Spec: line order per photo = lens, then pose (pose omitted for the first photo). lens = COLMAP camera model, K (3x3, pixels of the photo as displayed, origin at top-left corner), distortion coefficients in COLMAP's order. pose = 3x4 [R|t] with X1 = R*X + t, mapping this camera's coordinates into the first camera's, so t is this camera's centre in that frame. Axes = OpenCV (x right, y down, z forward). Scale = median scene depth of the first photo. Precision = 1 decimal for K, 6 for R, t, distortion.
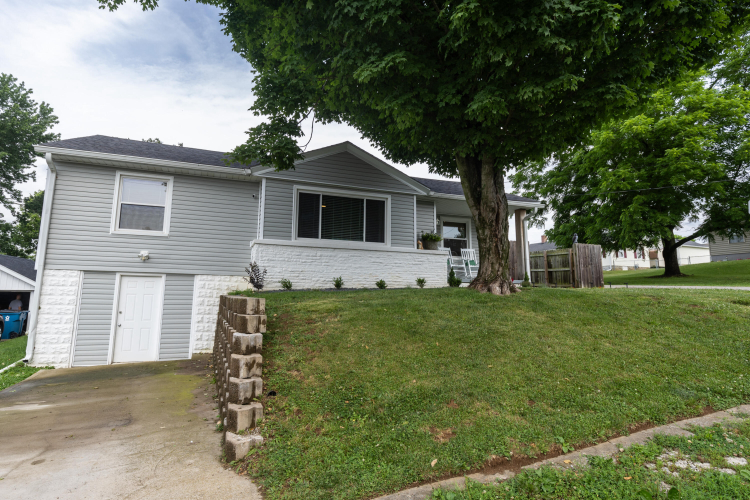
lens RADIAL K [[398.2, 0, 375.3], [0, 398.2, 248.7], [0, 0, 1]] dist [0.005111, 0.000006]
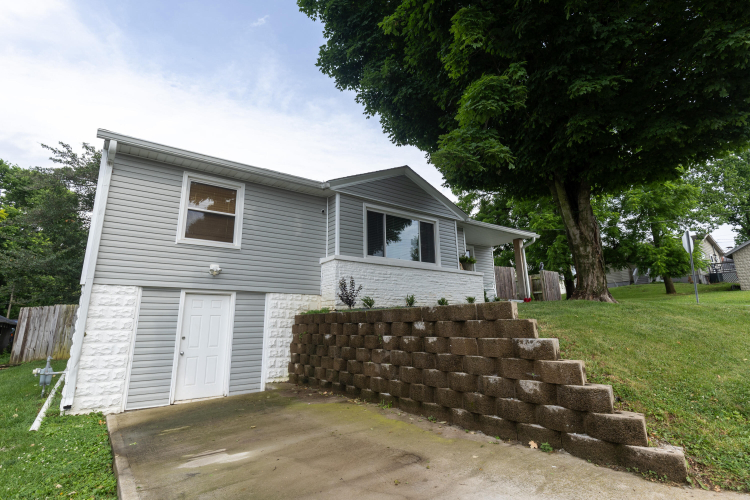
lens RADIAL K [[362.8, 0, 373.3], [0, 362.8, 247.0], [0, 0, 1]] dist [0.013127, -0.004359]
pose [[0.960445, 0.030932, 0.276745, -0.461599], [-0.003093, 0.994935, -0.100472, 0.045234], [-0.278451, 0.095642, 0.955677, 0.144802]]
